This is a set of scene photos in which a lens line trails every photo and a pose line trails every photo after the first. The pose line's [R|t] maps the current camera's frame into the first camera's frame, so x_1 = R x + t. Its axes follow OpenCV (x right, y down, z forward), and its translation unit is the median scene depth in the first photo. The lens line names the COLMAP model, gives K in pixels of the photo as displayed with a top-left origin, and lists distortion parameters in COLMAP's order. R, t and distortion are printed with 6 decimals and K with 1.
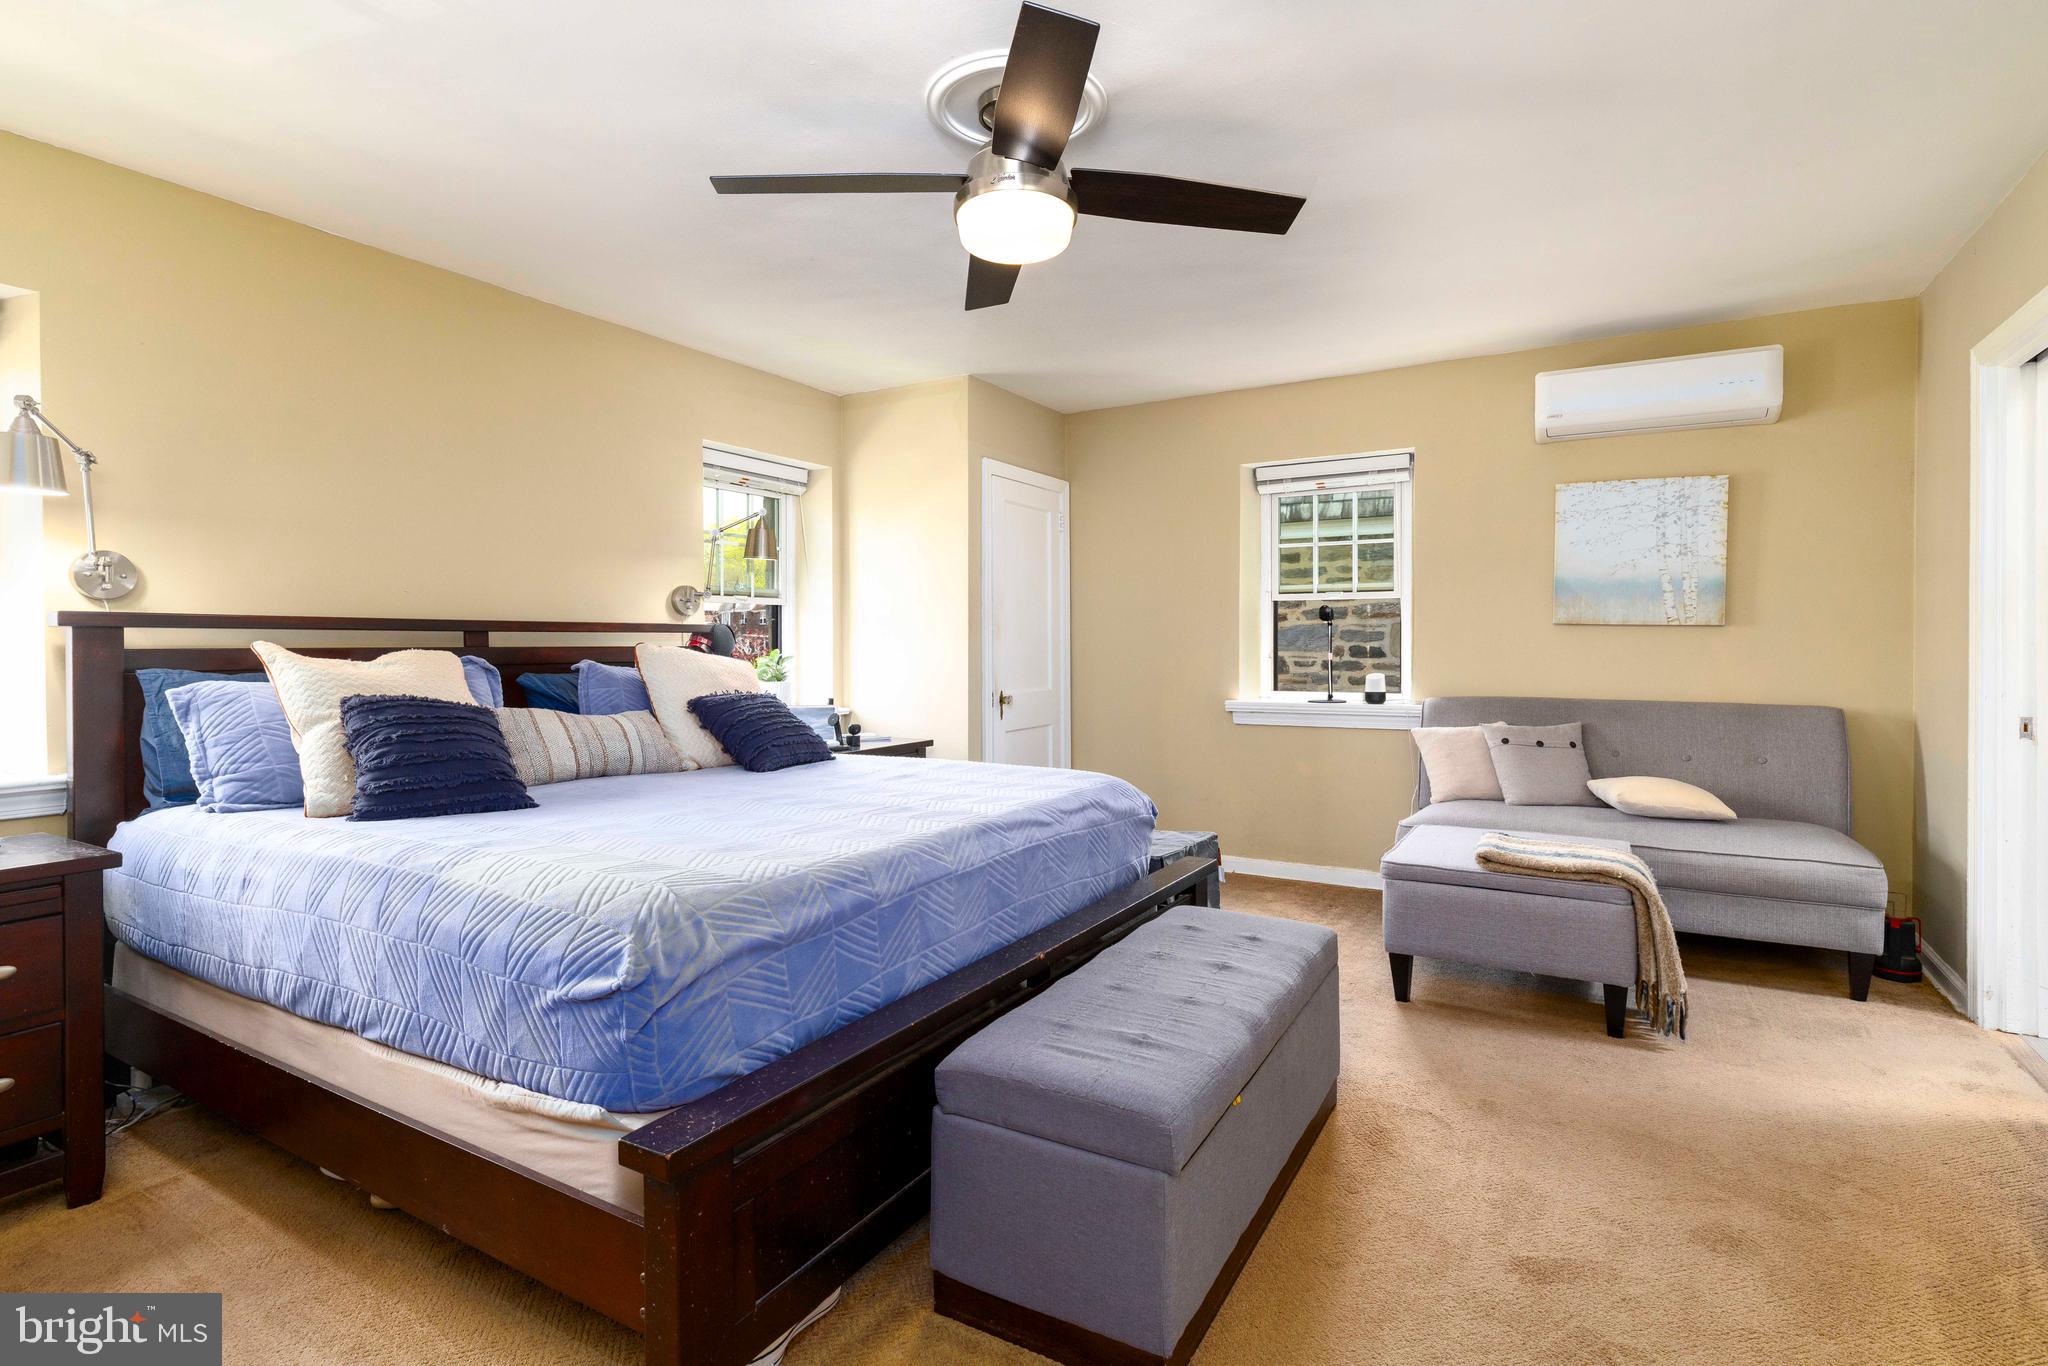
lens RADIAL K [[983.2, 0, 1008.3], [0, 983.2, 664.3], [0, 0, 1]] dist [0.007659, -0.000004]
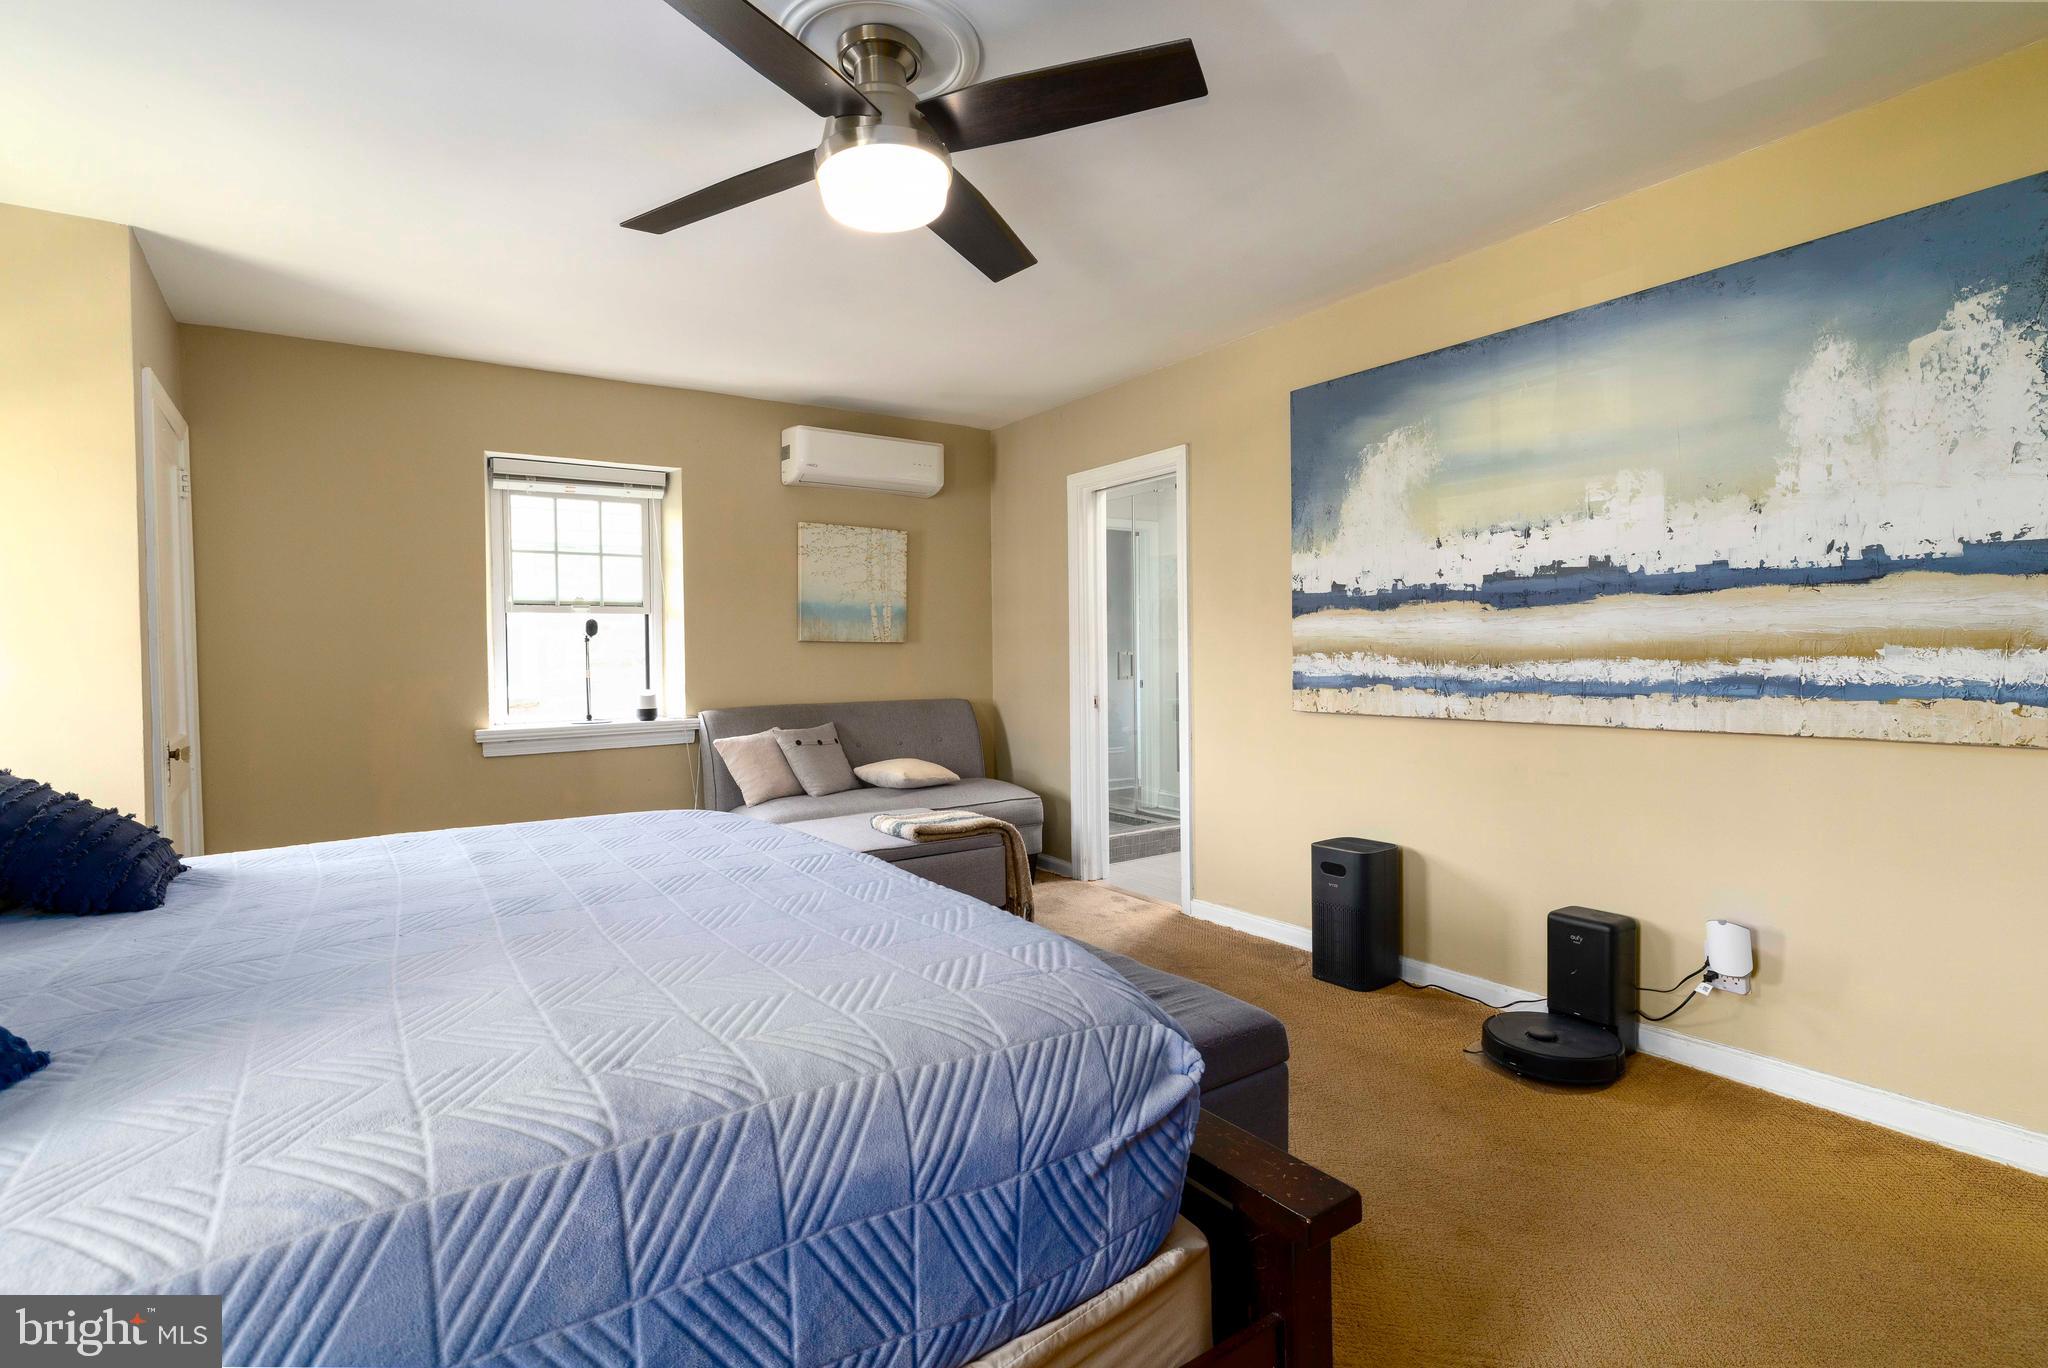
lens RADIAL K [[983.2, 0, 1008.8], [0, 983.2, 681.3], [0, 0, 1]] dist [0.007659, -0.000004]
pose [[0.431394, -0.030035, 0.901664, -0.433860], [0.034372, 0.999267, 0.016841, -0.004359], [-0.901509, 0.023727, 0.432110, 0.292308]]
